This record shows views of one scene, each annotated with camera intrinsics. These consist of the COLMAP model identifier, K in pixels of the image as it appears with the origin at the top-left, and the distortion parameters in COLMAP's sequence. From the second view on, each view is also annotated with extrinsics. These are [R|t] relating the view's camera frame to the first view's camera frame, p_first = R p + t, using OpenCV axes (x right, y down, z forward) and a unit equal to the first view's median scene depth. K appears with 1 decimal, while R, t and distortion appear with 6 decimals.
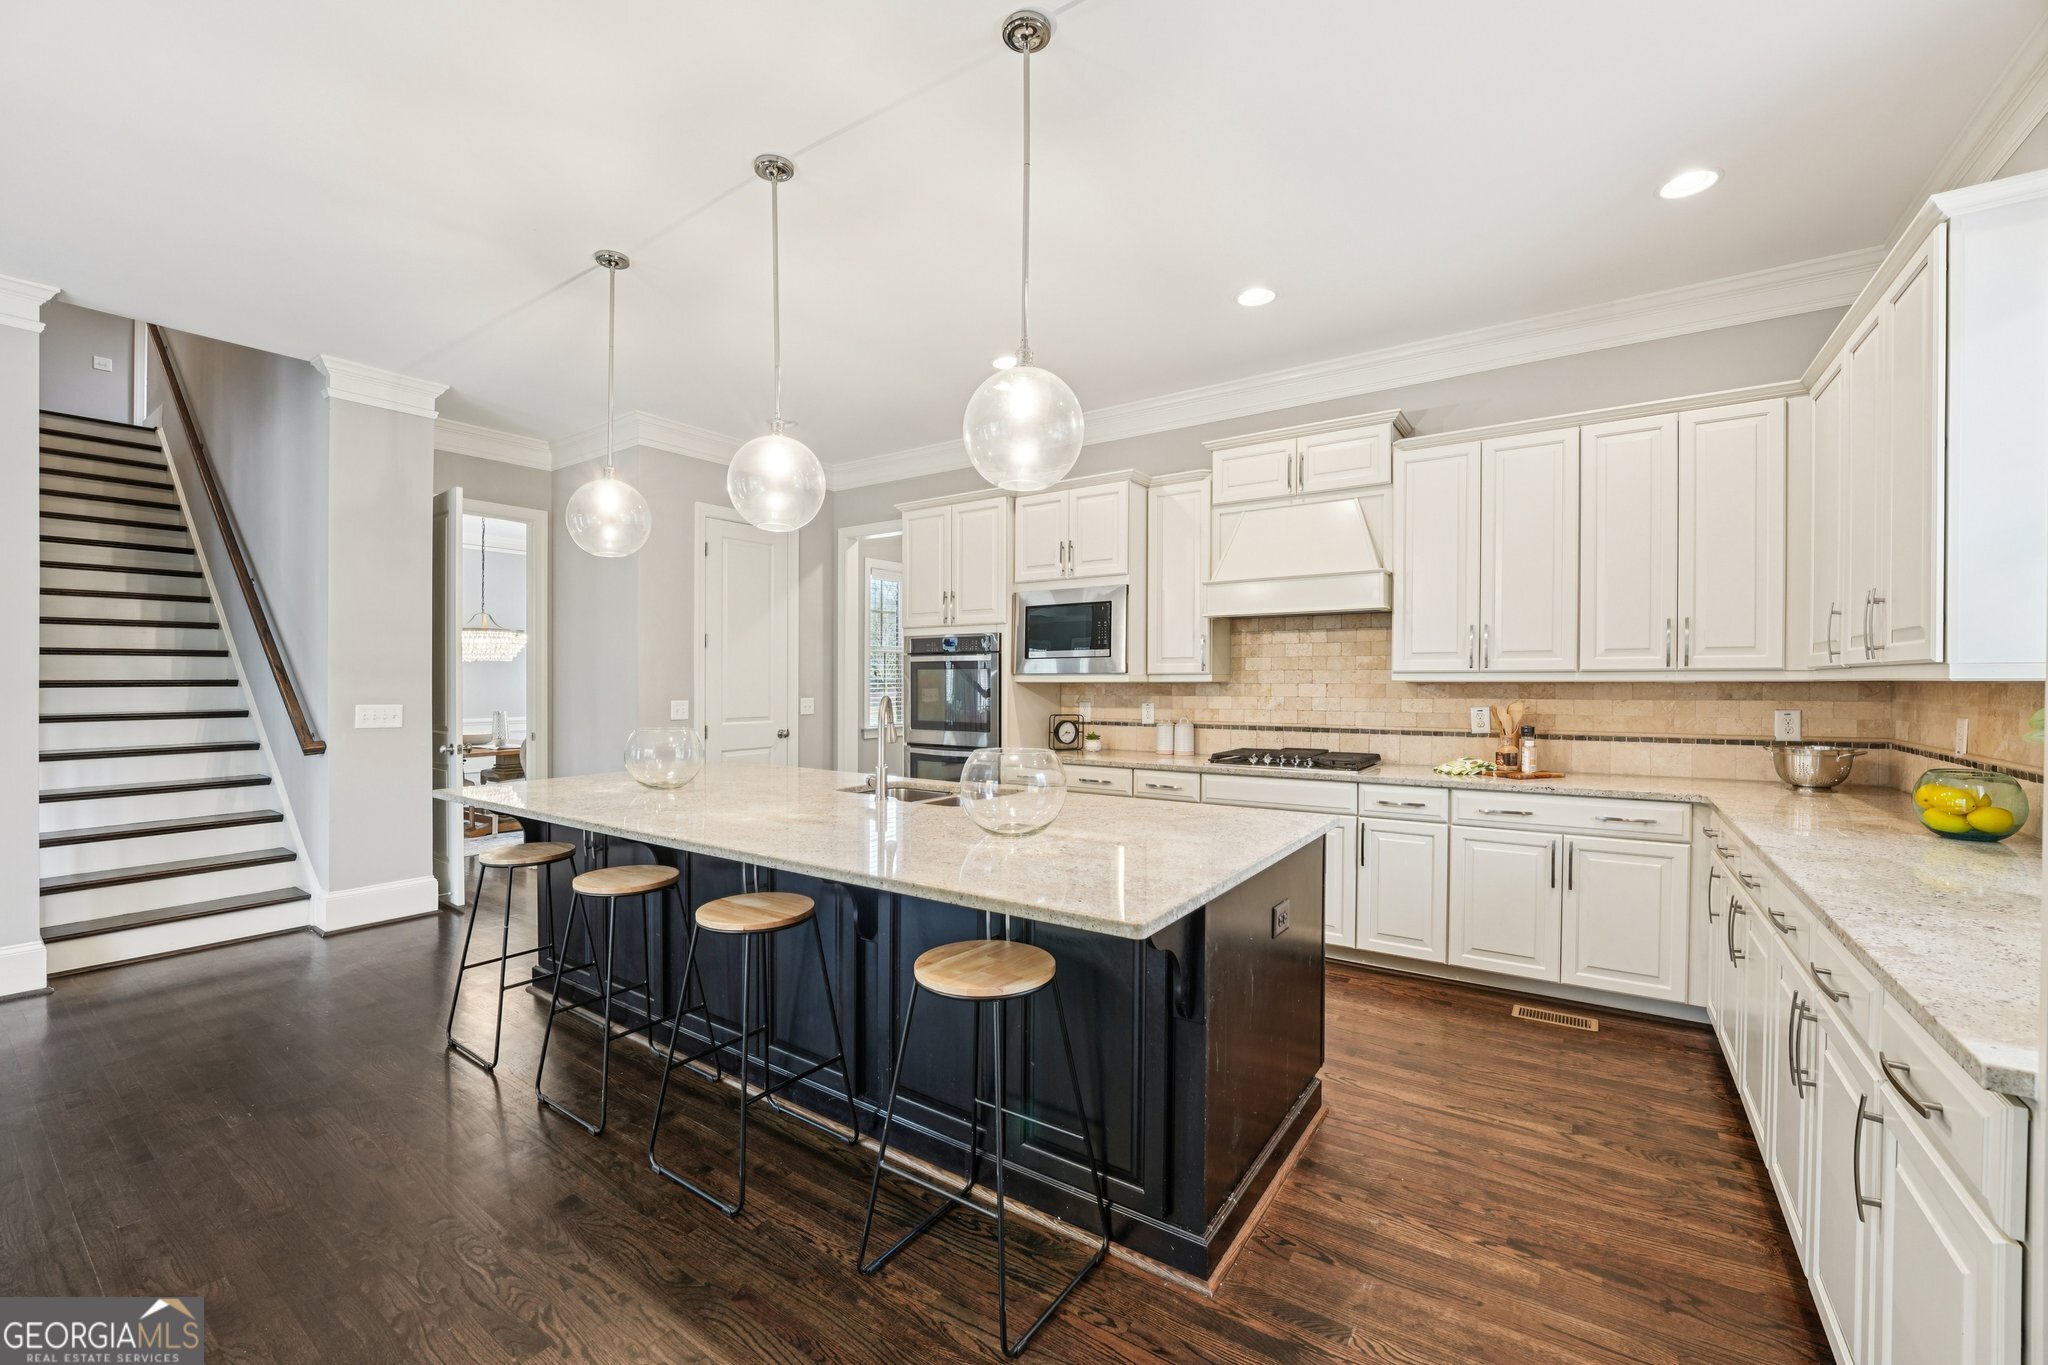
lens RADIAL K [[833.3, 0, 983.6], [0, 833.3, 686.8], [0, 0, 1]] dist [-0.019347, 0.003375]
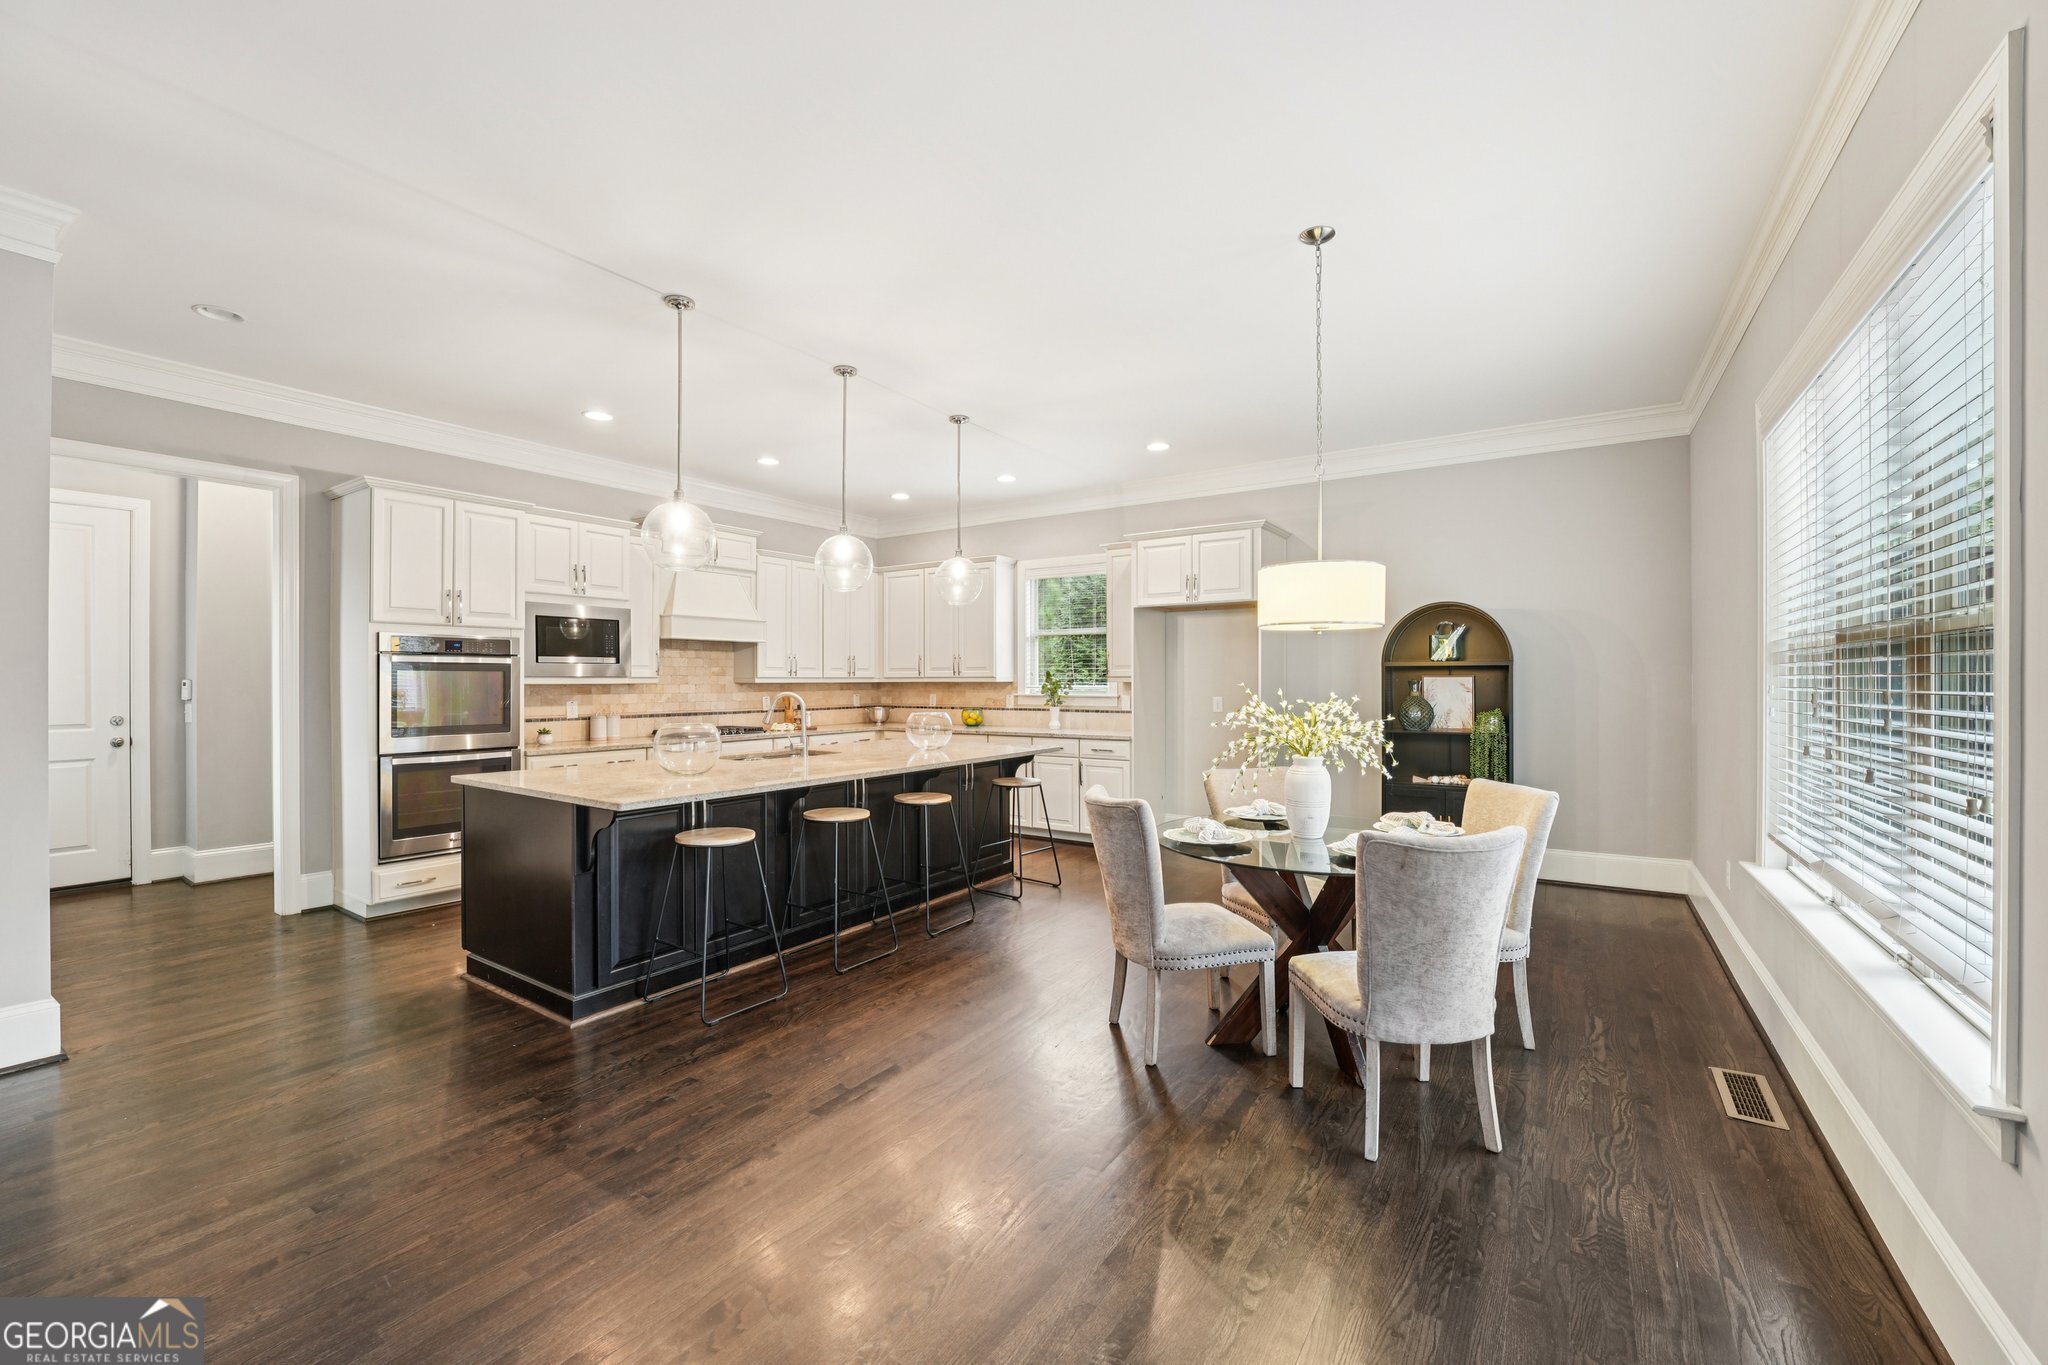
lens RADIAL K [[833.3, 0, 1021.4], [0, 833.3, 695.5], [0, 0, 1]] dist [-0.019347, 0.003375]
pose [[-0.026232, -0.019002, 0.999475, -1.328673], [0.005087, 0.999804, 0.019142, -0.010930], [-0.999643, 0.005586, -0.026130, 0.484396]]
